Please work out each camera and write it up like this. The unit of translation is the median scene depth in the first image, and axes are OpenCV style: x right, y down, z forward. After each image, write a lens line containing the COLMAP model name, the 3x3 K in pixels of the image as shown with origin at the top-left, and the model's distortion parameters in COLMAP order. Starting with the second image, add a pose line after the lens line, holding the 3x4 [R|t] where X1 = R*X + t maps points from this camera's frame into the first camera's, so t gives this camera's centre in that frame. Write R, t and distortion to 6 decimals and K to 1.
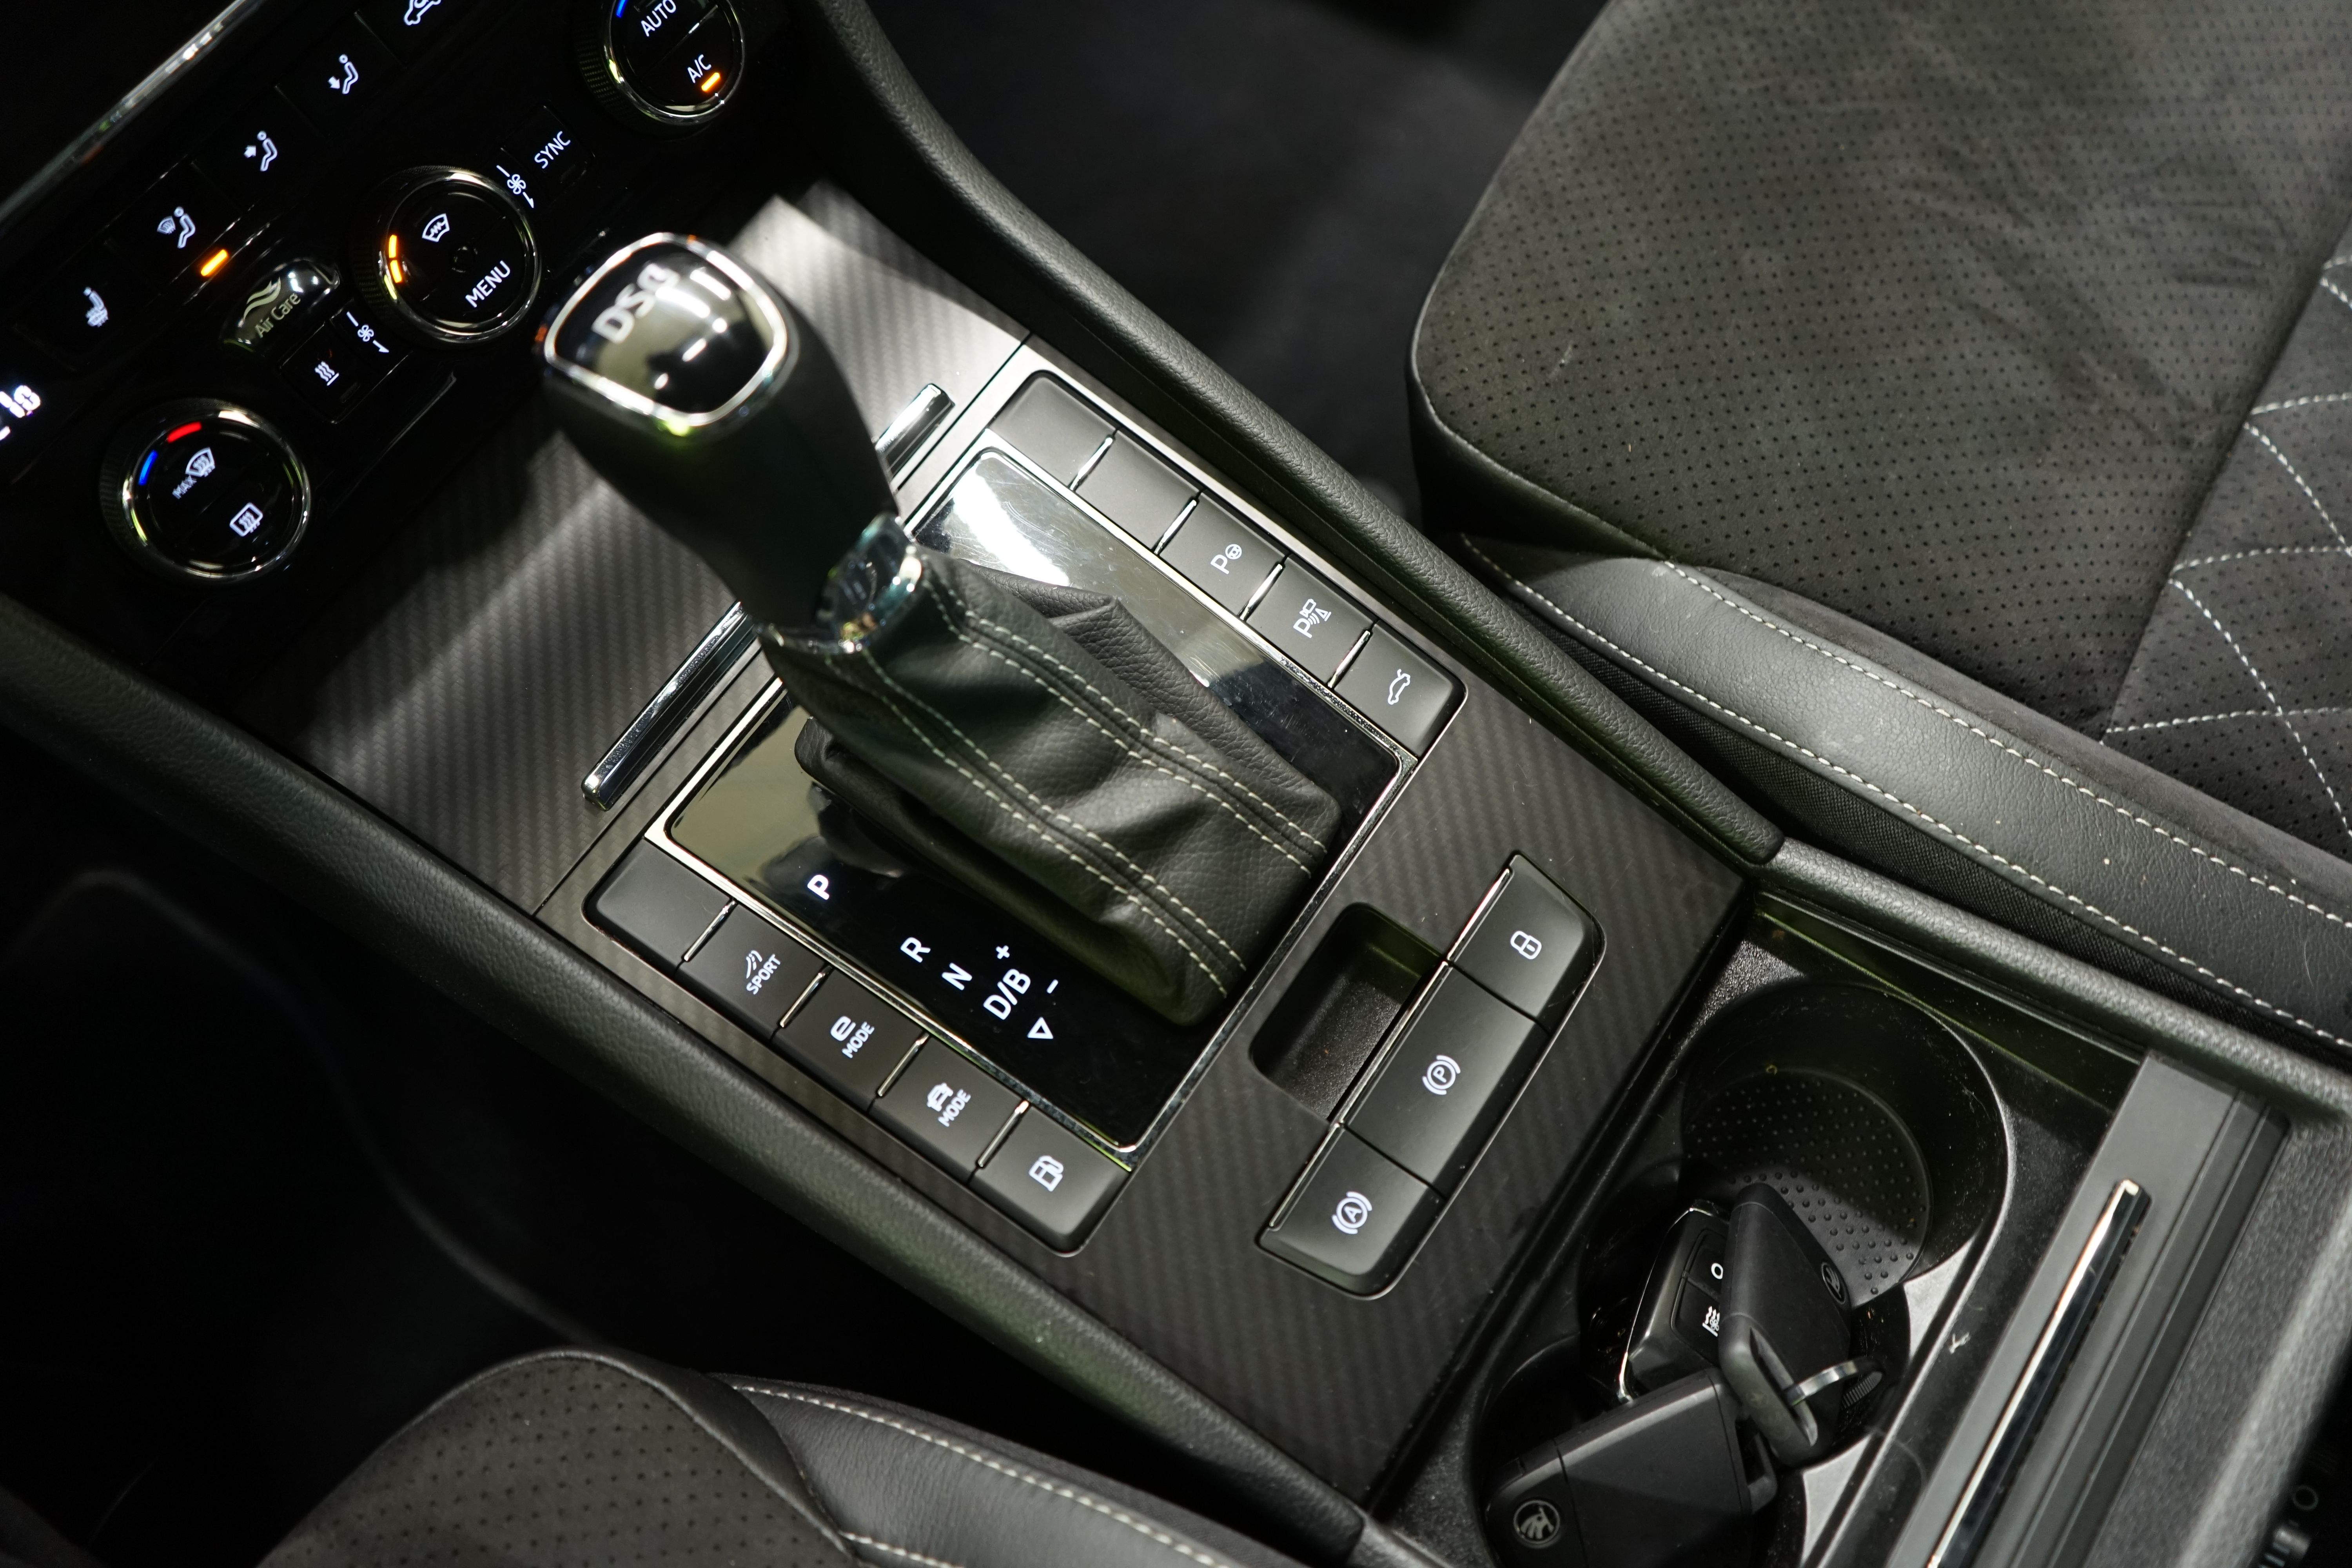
lens RADIAL K [[1905.5, 0, 1176.0], [0, 1905.5, 784.0], [0, 0, 1]] dist [-0.021885, 0.012153]
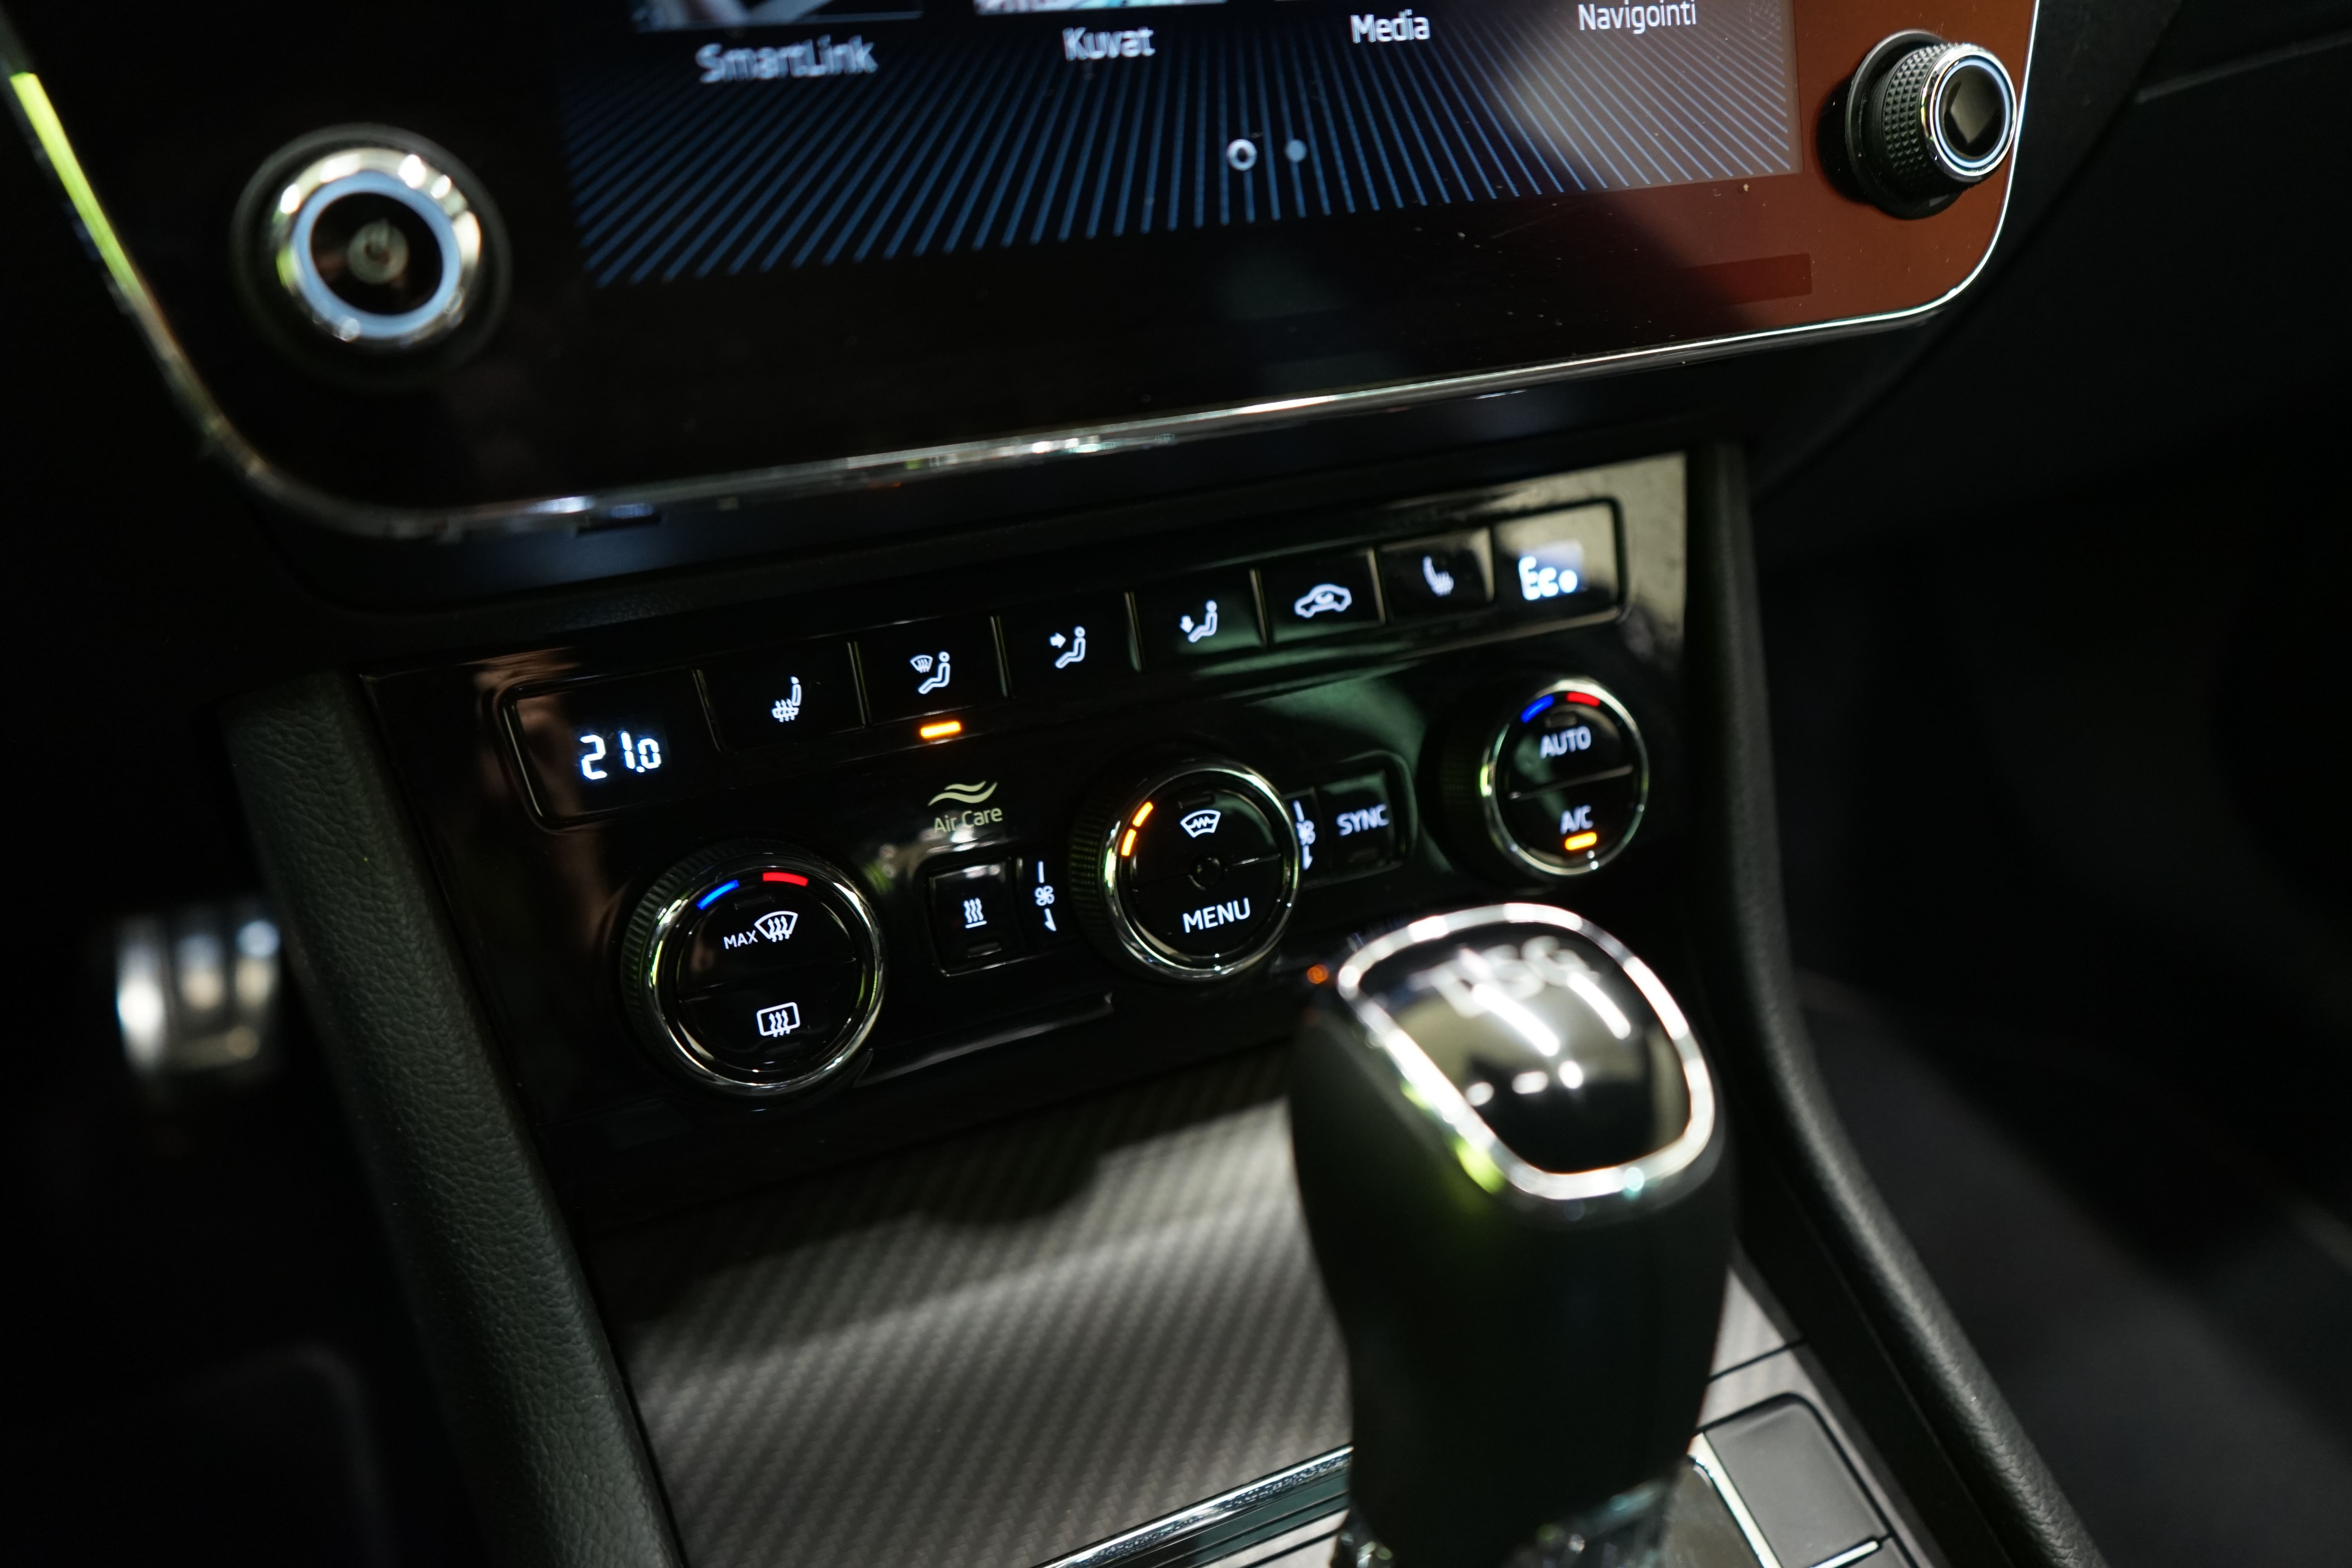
lens RADIAL K [[1917.3, 0, 1176.0], [0, 1917.3, 784.0], [0, 0, 1]] dist [0.013282, -0.000644]
pose [[0.861084, 0.405259, -0.307081, -0.172350], [-0.503904, 0.760842, -0.408901, 0.014426], [0.067930, 0.506837, 0.859361, 0.338309]]
